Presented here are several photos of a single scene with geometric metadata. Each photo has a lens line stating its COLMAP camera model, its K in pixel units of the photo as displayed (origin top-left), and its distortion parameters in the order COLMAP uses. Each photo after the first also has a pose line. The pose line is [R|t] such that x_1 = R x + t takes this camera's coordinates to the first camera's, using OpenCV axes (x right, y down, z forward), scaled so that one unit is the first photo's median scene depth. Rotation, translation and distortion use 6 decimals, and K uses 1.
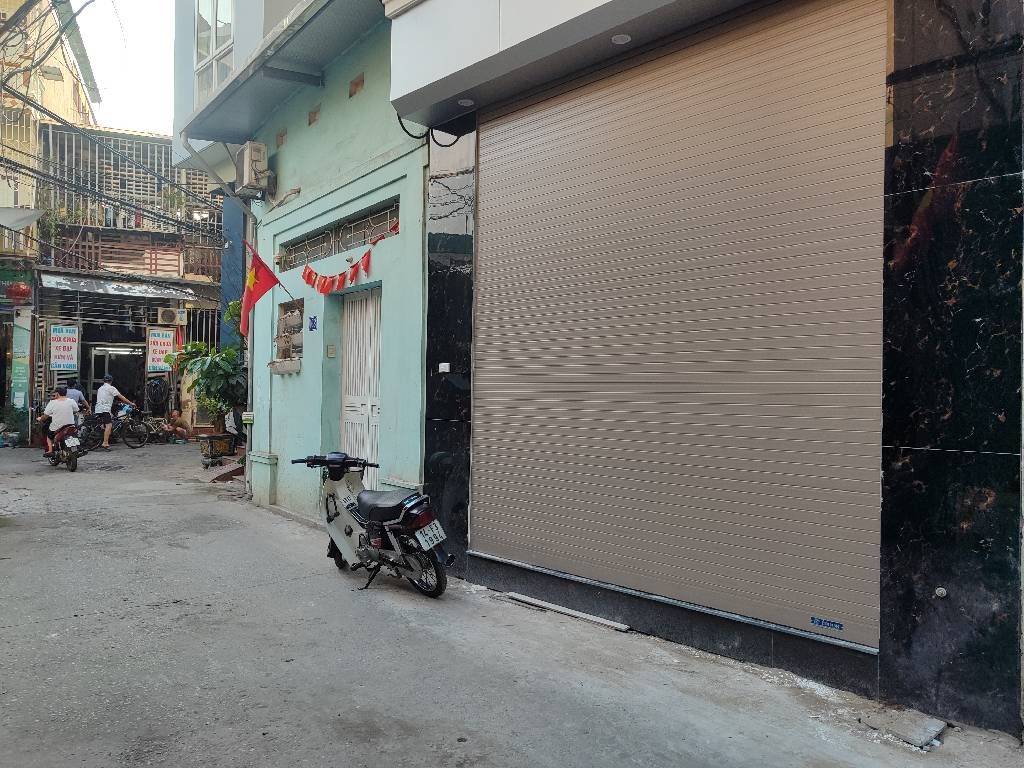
lens RADIAL K [[735.9, 0, 508.8], [0, 735.9, 403.0], [0, 0, 1]] dist [-0.034625, -0.001241]
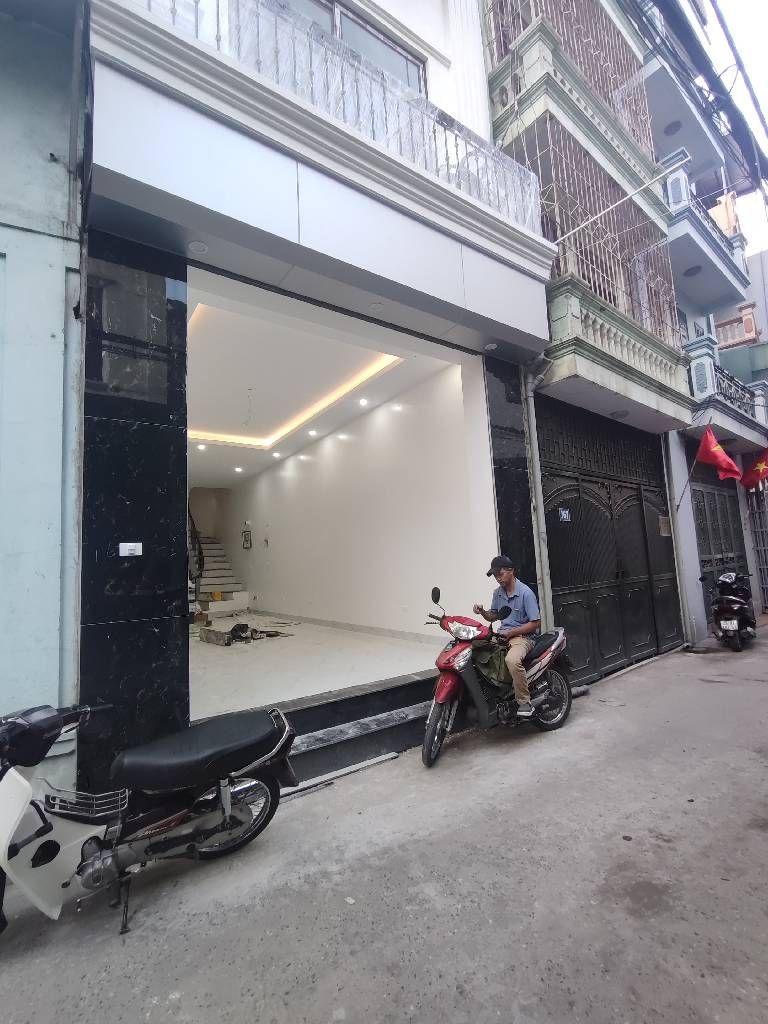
lens RADIAL K [[465.7, 0, 384.0], [0, 465.7, 512.0], [0, 0, 1]] dist [0.000343, 0.000266]
pose [[0.160358, 0.087746, 0.983151, -0.682094], [0.063158, 0.993088, -0.098935, -0.028790], [-0.985036, 0.077959, 0.153707, 0.879836]]
